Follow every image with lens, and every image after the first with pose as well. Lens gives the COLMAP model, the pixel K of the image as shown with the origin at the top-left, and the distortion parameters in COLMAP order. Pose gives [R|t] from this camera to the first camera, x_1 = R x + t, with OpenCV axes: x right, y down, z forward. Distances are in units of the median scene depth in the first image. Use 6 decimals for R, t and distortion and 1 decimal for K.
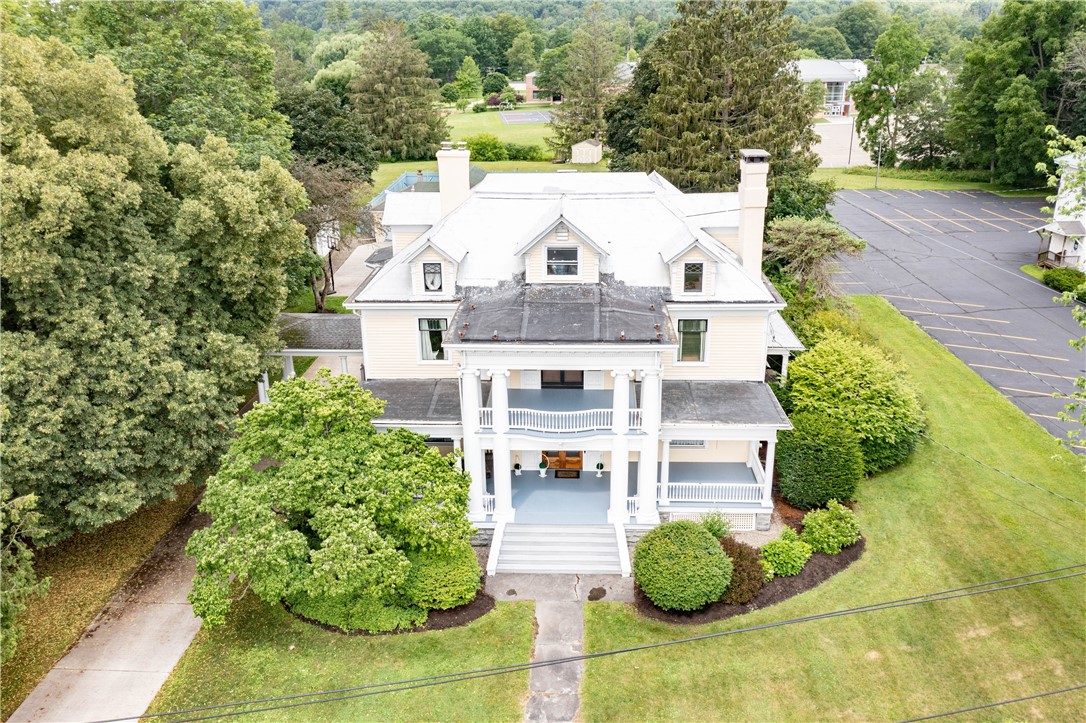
lens RADIAL K [[861.4, 0, 540.6], [0, 861.4, 359.2], [0, 0, 1]] dist [-0.023286, 0.020452]
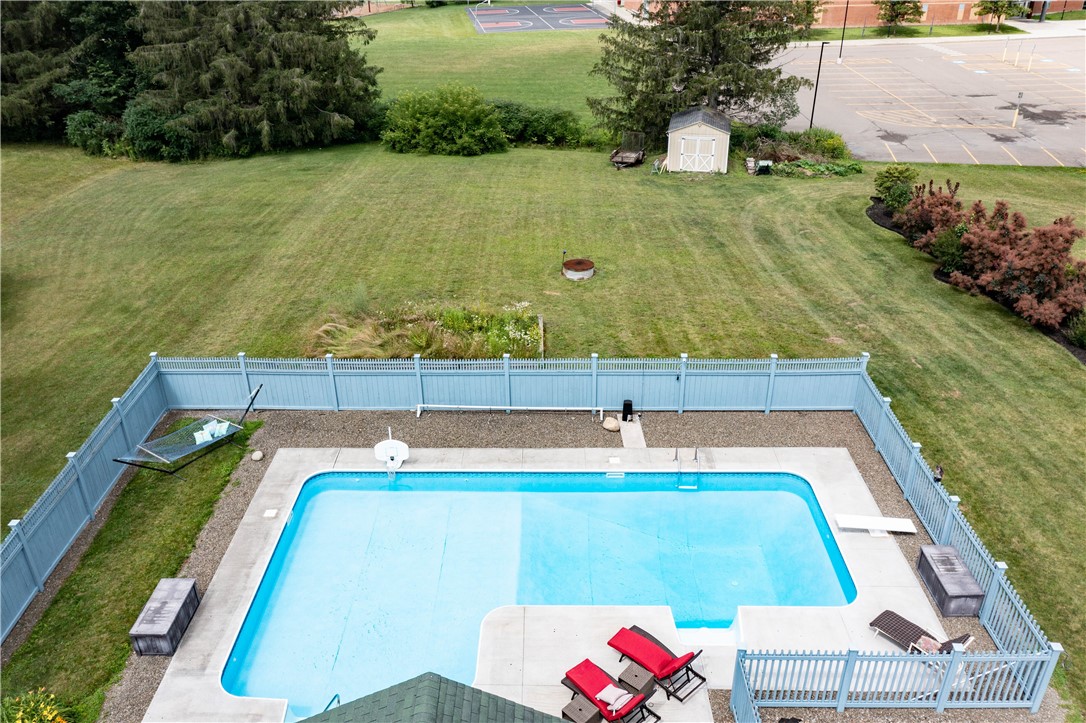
lens RADIAL K [[861.4, 0, 545.9], [0, 861.4, 361.9], [0, 0, 1]] dist [-0.023286, 0.020452]
pose [[0.998777, -0.017521, 0.046232, -0.180775], [0.011379, 0.991458, 0.129928, -0.808269], [-0.048114, -0.129243, 0.990445, 2.450014]]
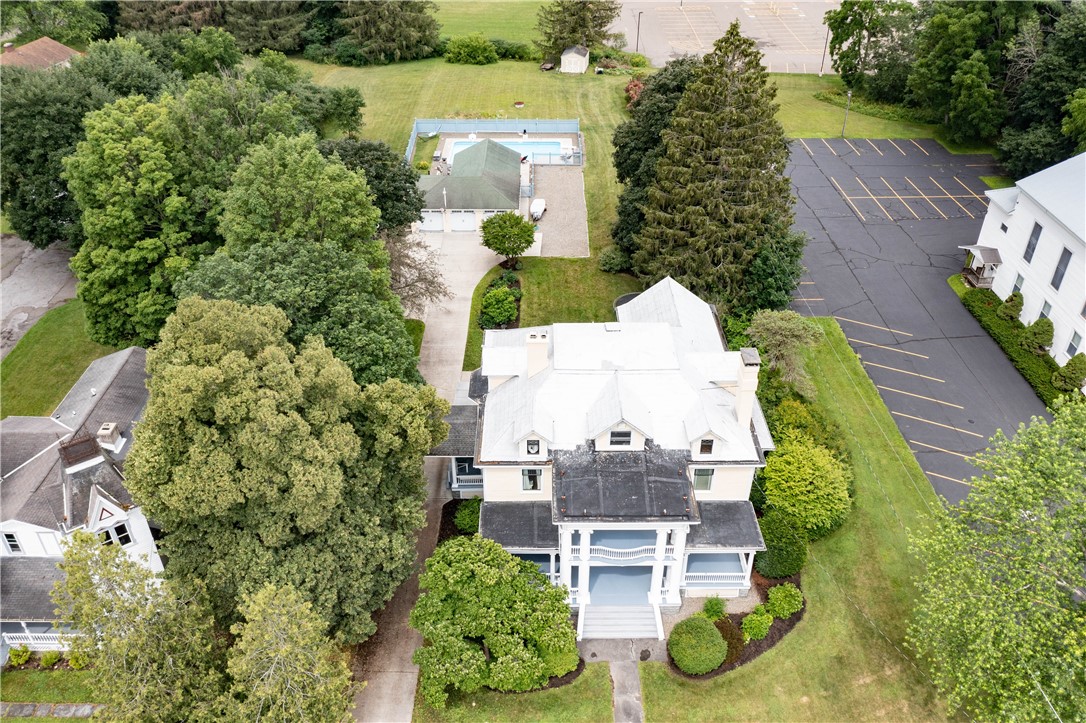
lens RADIAL K [[861.4, 0, 541.5], [0, 861.4, 357.3], [0, 0, 1]] dist [-0.023286, 0.020452]
pose [[0.998744, -0.017297, 0.047024, -0.180789], [0.005357, 0.970005, 0.243025, -0.616332], [-0.049818, -0.242468, 0.968879, -0.413709]]
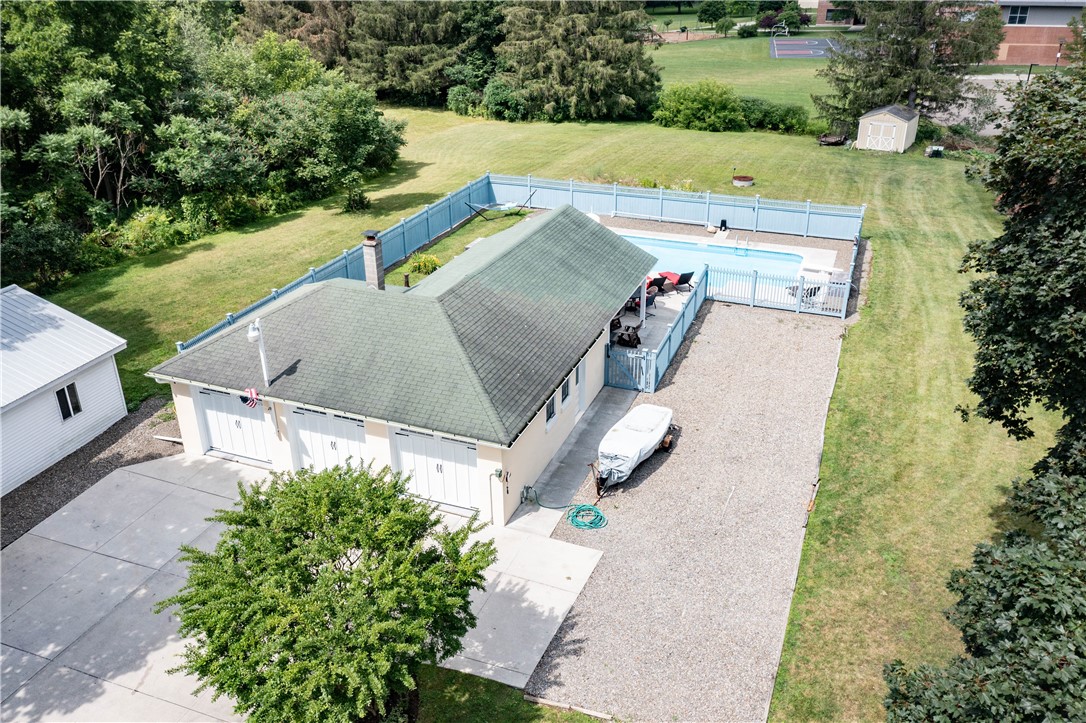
lens RADIAL K [[861.4, 0, 540.1], [0, 861.4, 365.3], [0, 0, 1]] dist [-0.023286, 0.020452]
pose [[0.948041, 0.142305, -0.284547, 0.088853], [-0.114803, 0.987146, 0.111186, -0.547233], [0.296712, -0.072742, 0.952192, 1.738245]]
